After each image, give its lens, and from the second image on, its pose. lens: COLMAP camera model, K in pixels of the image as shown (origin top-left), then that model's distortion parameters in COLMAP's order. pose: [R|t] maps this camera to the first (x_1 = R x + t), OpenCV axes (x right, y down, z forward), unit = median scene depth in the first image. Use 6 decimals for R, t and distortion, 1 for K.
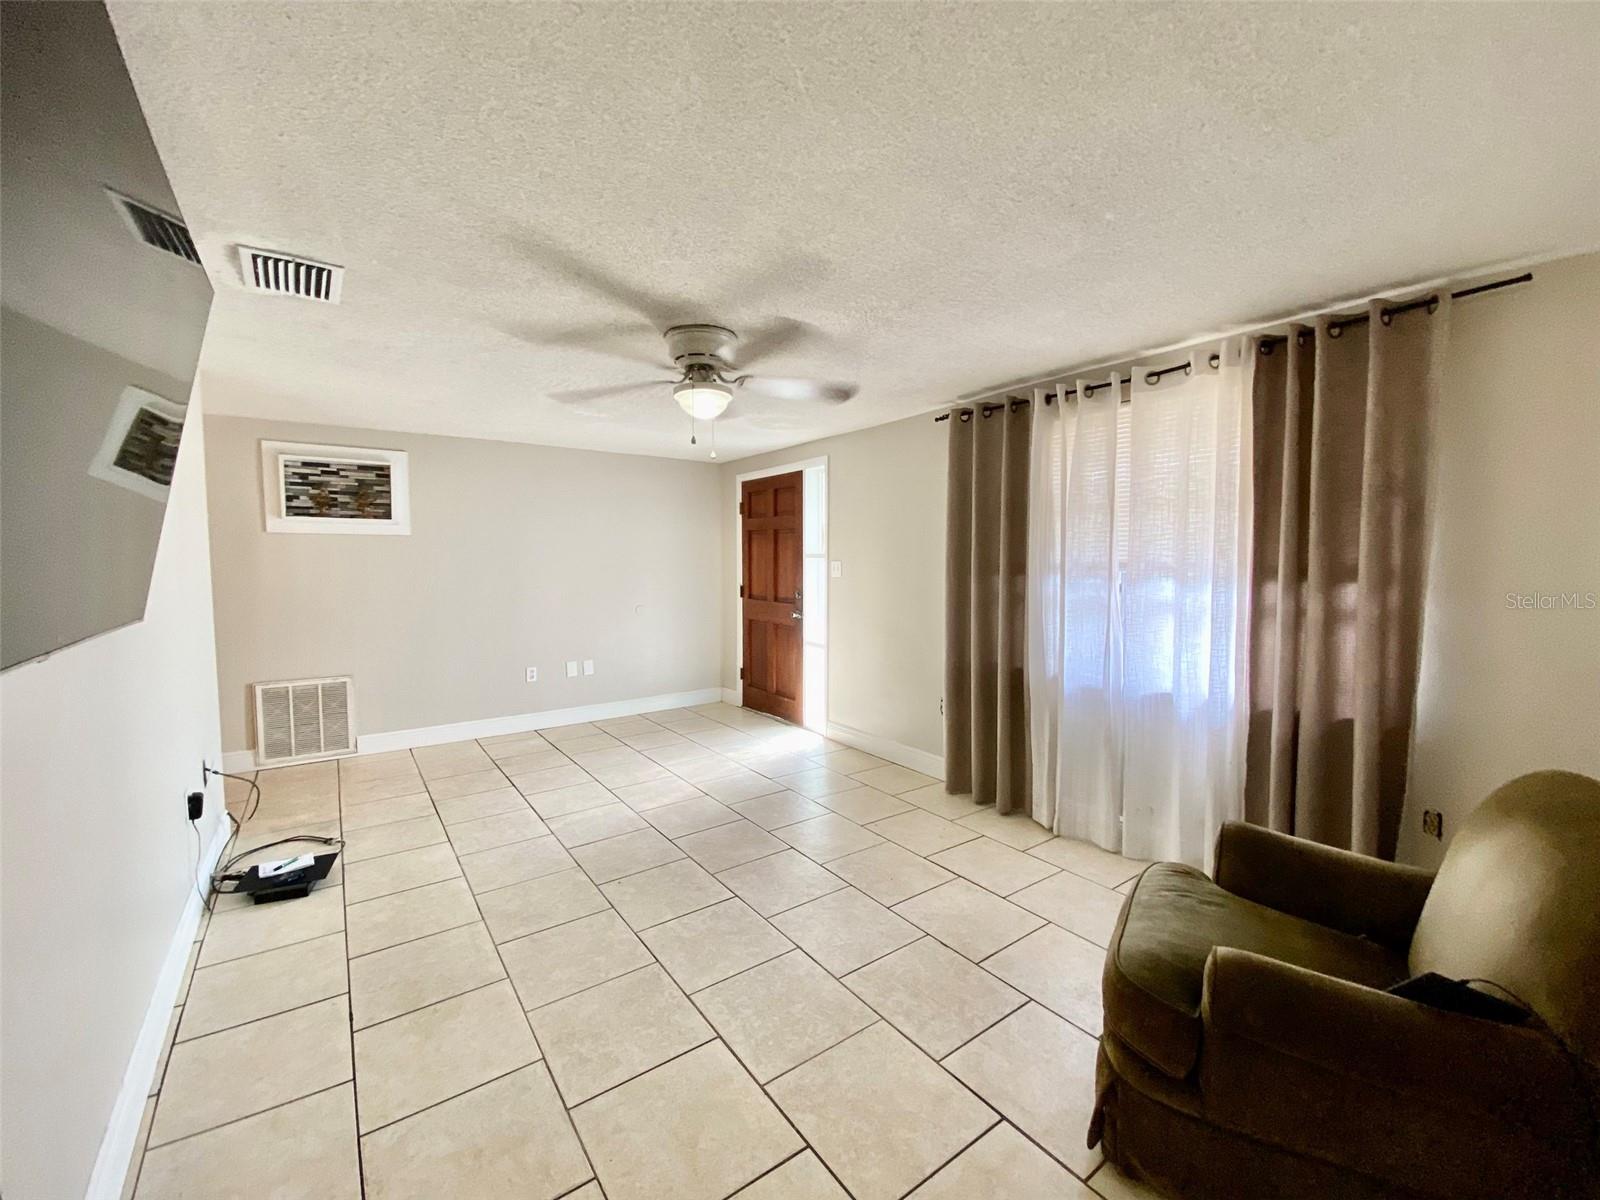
lens RADIAL K [[647.1, 0, 801.1], [0, 647.1, 594.1], [0, 0, 1]] dist [0.025610, -0.019913]
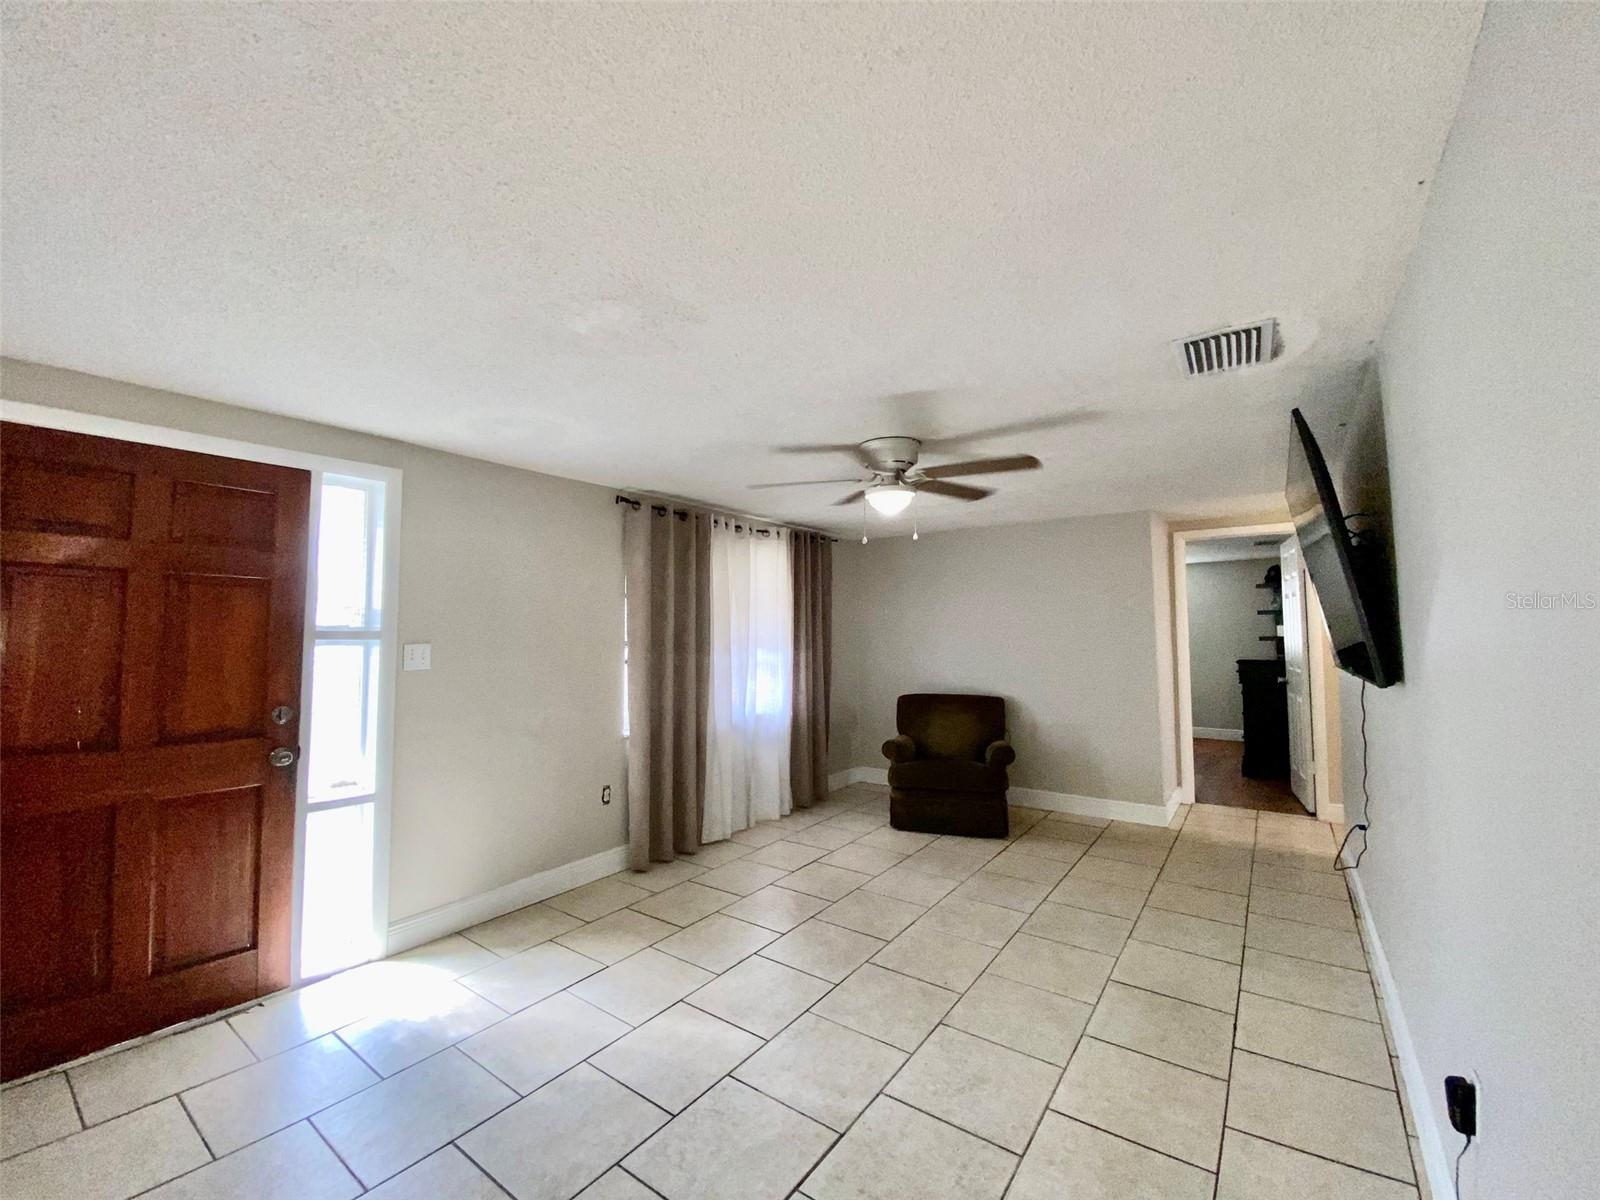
lens RADIAL K [[647.1, 0, 801.1], [0, 647.1, 594.1], [0, 0, 1]] dist [0.025610, -0.019913]
pose [[-0.310696, 0.065431, 0.948255, -0.982592], [0.058182, 0.997066, -0.049735, -0.068246], [-0.948727, 0.039718, -0.313591, 1.267467]]
